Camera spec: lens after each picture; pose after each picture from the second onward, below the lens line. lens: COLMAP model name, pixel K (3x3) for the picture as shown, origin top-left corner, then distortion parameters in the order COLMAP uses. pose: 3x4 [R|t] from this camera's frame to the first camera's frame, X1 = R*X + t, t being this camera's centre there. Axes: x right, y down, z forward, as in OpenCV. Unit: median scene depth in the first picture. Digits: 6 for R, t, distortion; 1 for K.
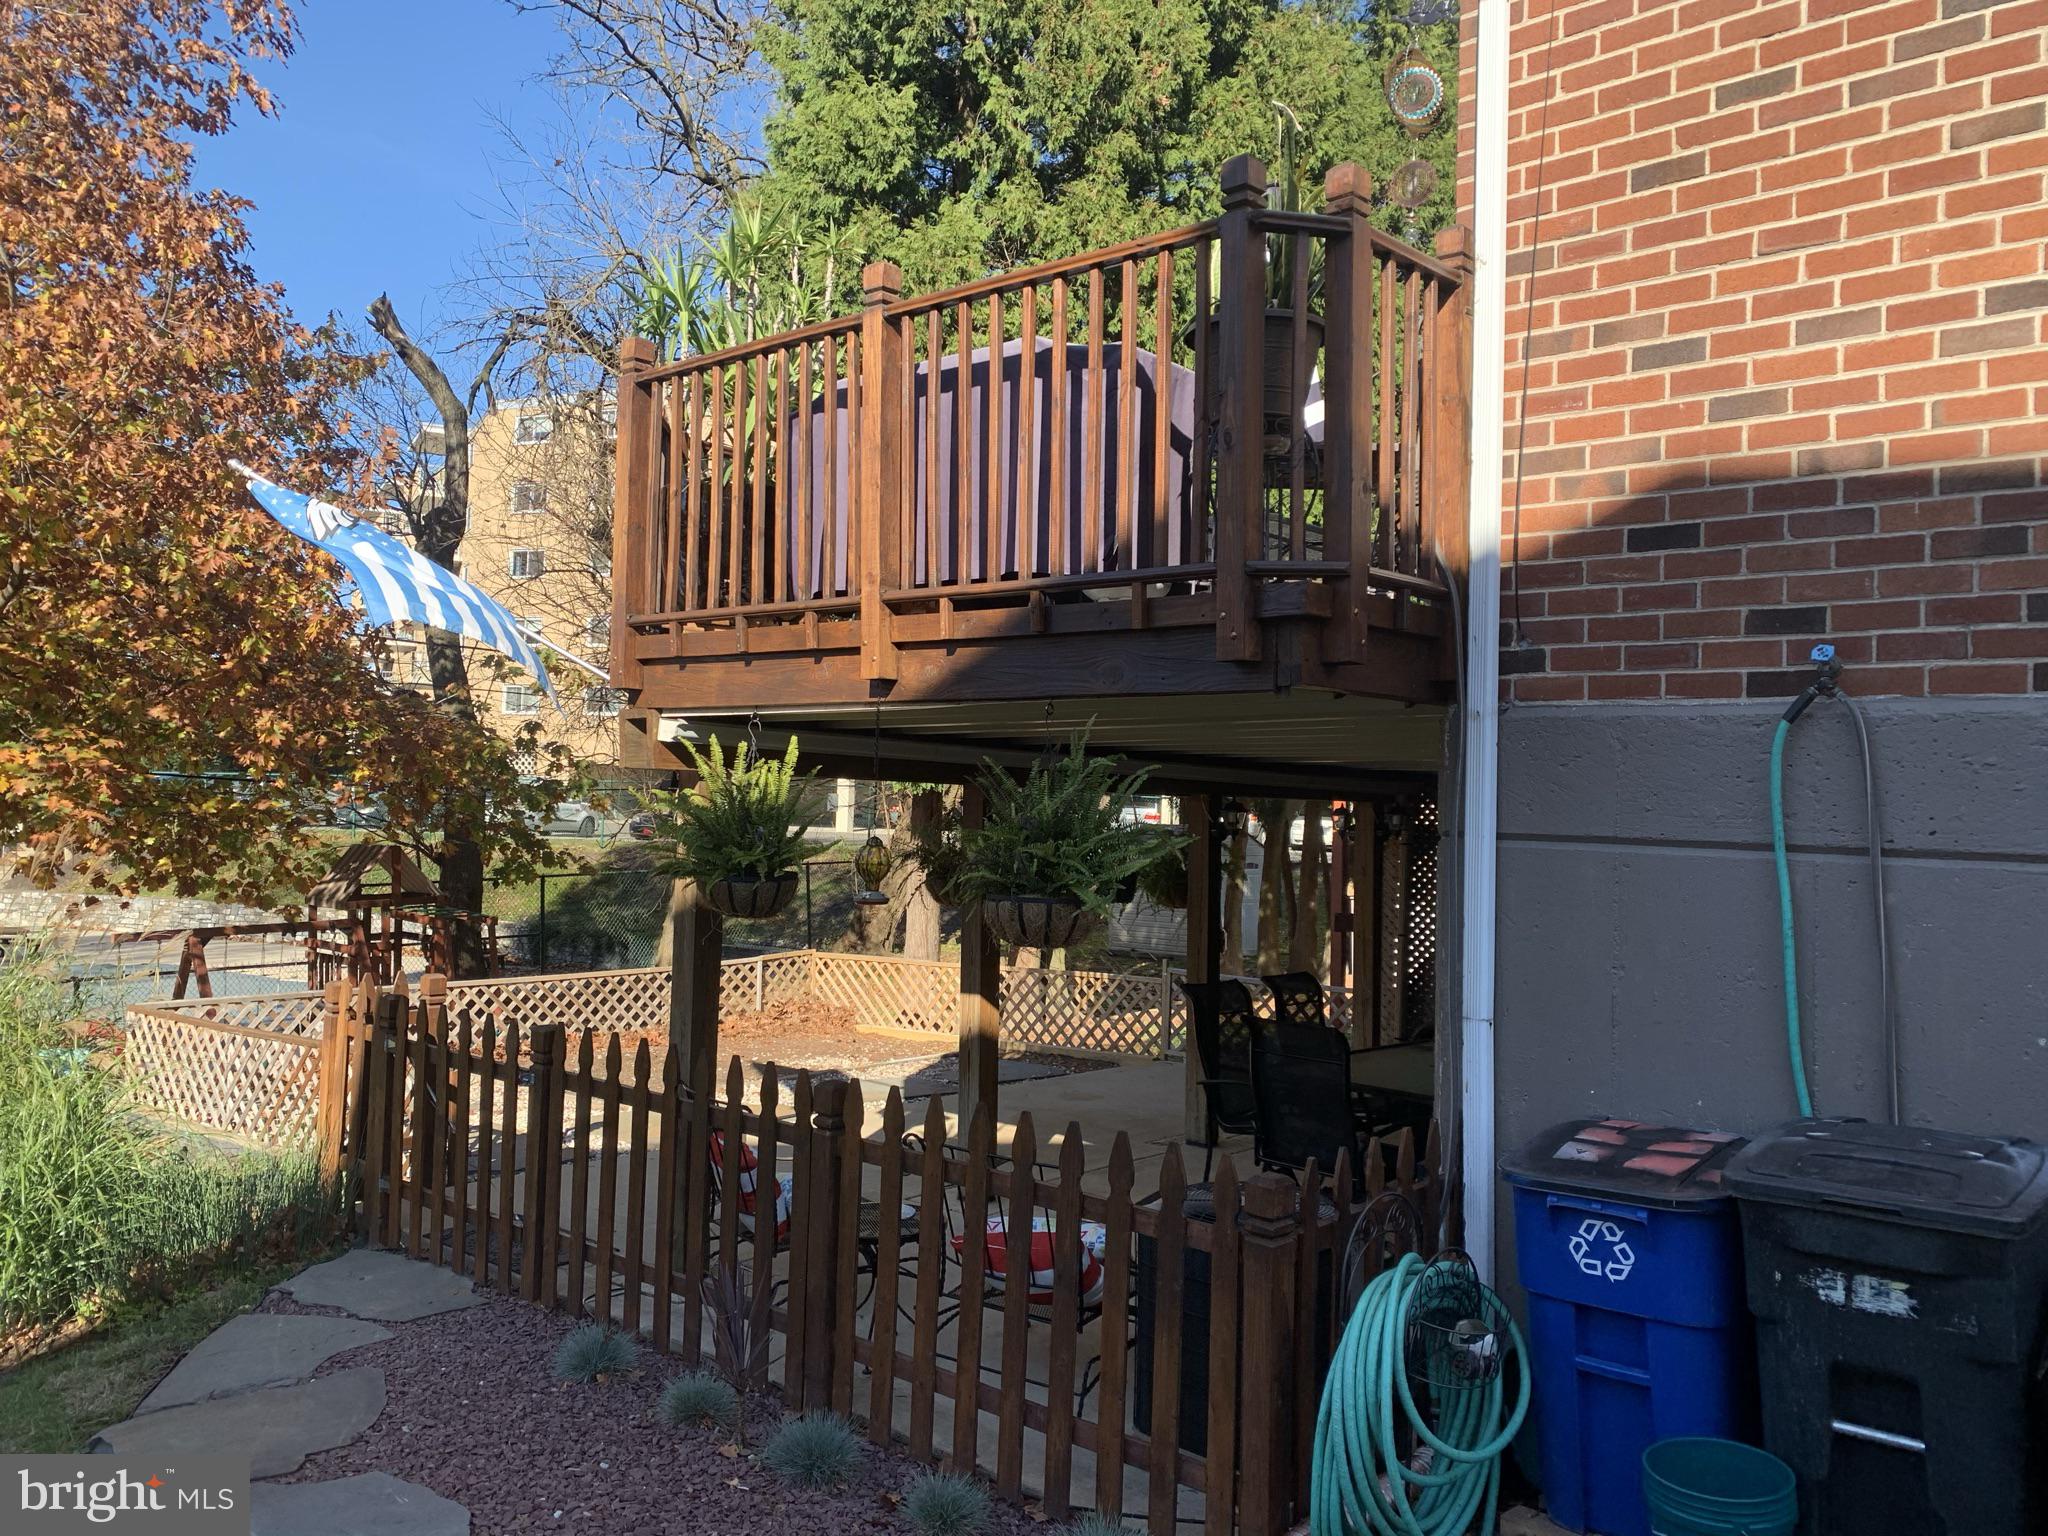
lens RADIAL K [[1575.6, 0, 1025.5], [0, 1575.6, 759.5], [0, 0, 1]] dist [0.025463, -0.019977]
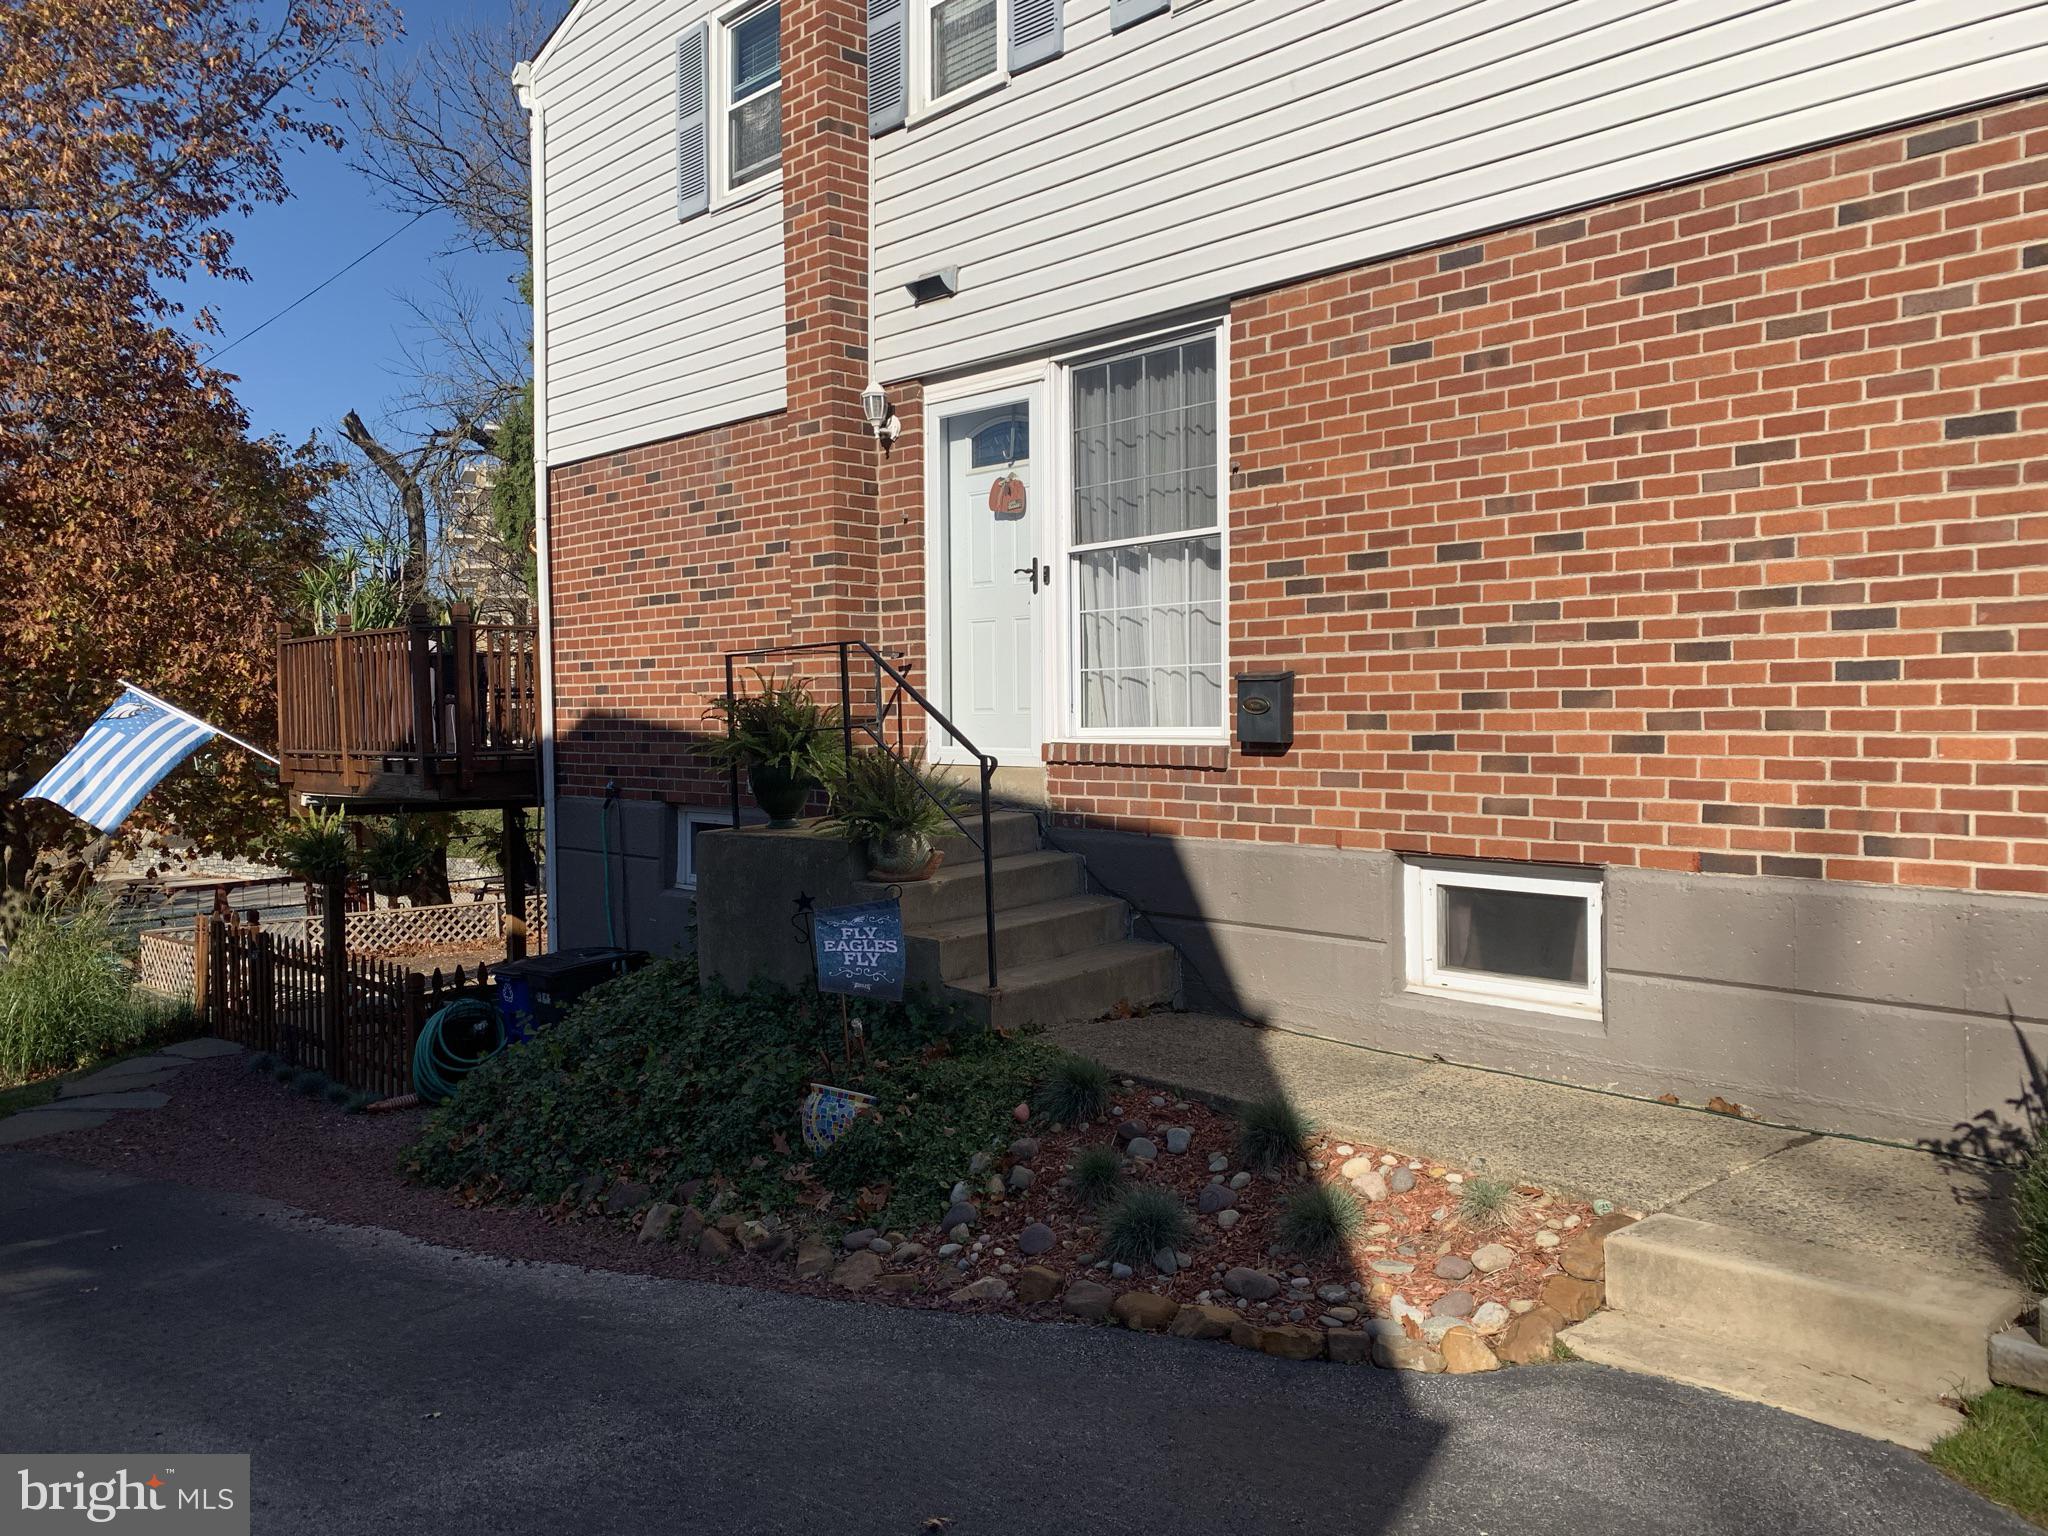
lens RADIAL K [[1575.6, 0, 1026.7], [0, 1575.6, 774.0], [0, 0, 1]] dist [0.025463, -0.019977]
pose [[0.995777, -0.034911, -0.084905, 0.560604], [0.039953, 0.997492, 0.058432, -0.083097], [0.082653, -0.061577, 0.994674, -0.652927]]
